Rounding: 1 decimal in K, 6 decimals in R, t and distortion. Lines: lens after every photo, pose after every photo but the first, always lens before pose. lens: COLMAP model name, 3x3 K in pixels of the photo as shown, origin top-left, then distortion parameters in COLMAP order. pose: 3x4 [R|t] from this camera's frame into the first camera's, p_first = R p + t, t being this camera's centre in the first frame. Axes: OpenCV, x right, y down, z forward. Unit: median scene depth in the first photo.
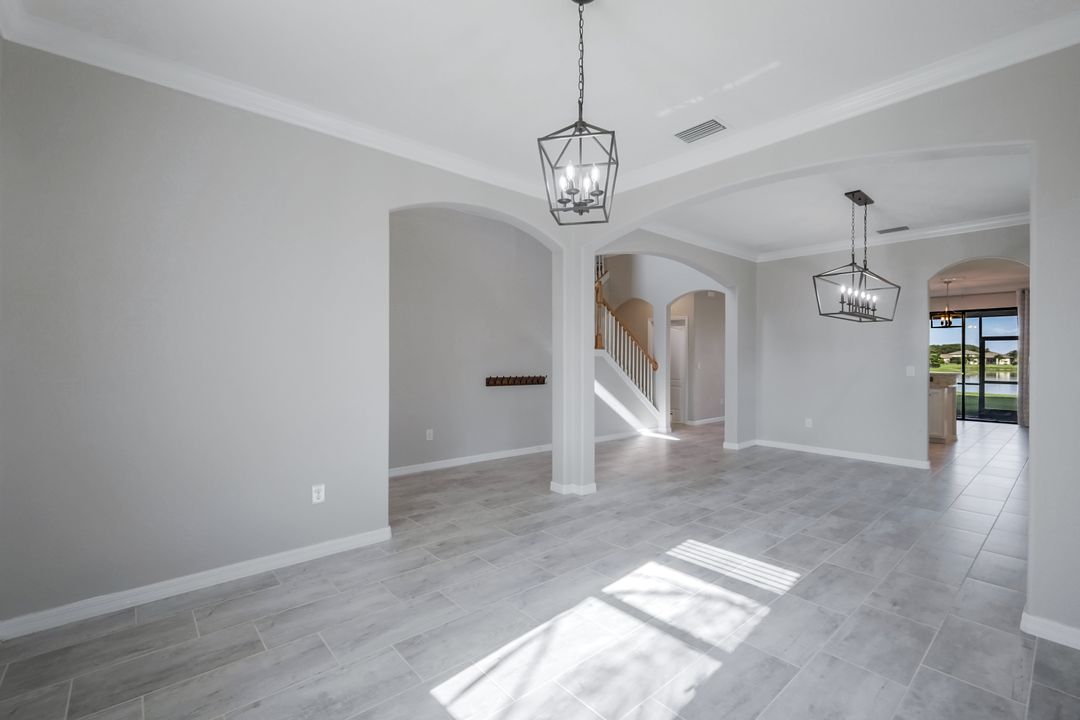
lens RADIAL K [[480.2, 0, 561.3], [0, 480.2, 362.2], [0, 0, 1]] dist [0.023230, 0.000275]
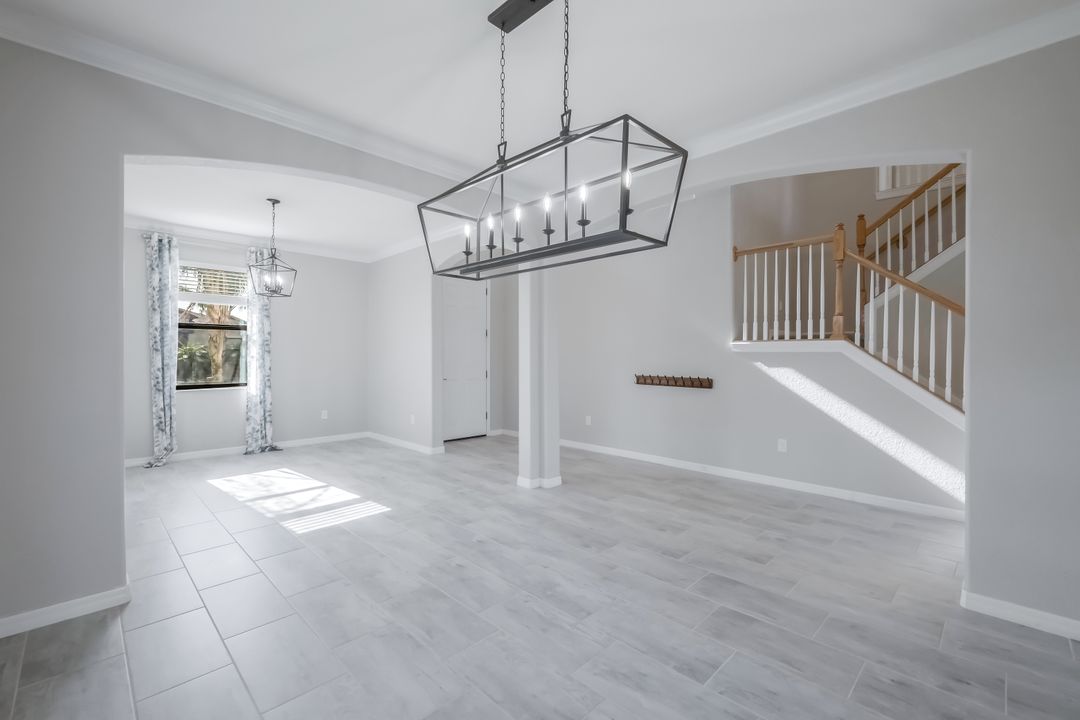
lens RADIAL K [[475.8, 0, 540.0], [0, 475.8, 360.0], [0, 0, 1]] dist [-0.000305, -0.000150]
pose [[0.007381, 0.002554, -0.999969, 1.554081], [-0.005274, 0.999983, 0.002515, -0.003238], [0.999959, 0.005255, 0.007394, 1.469527]]
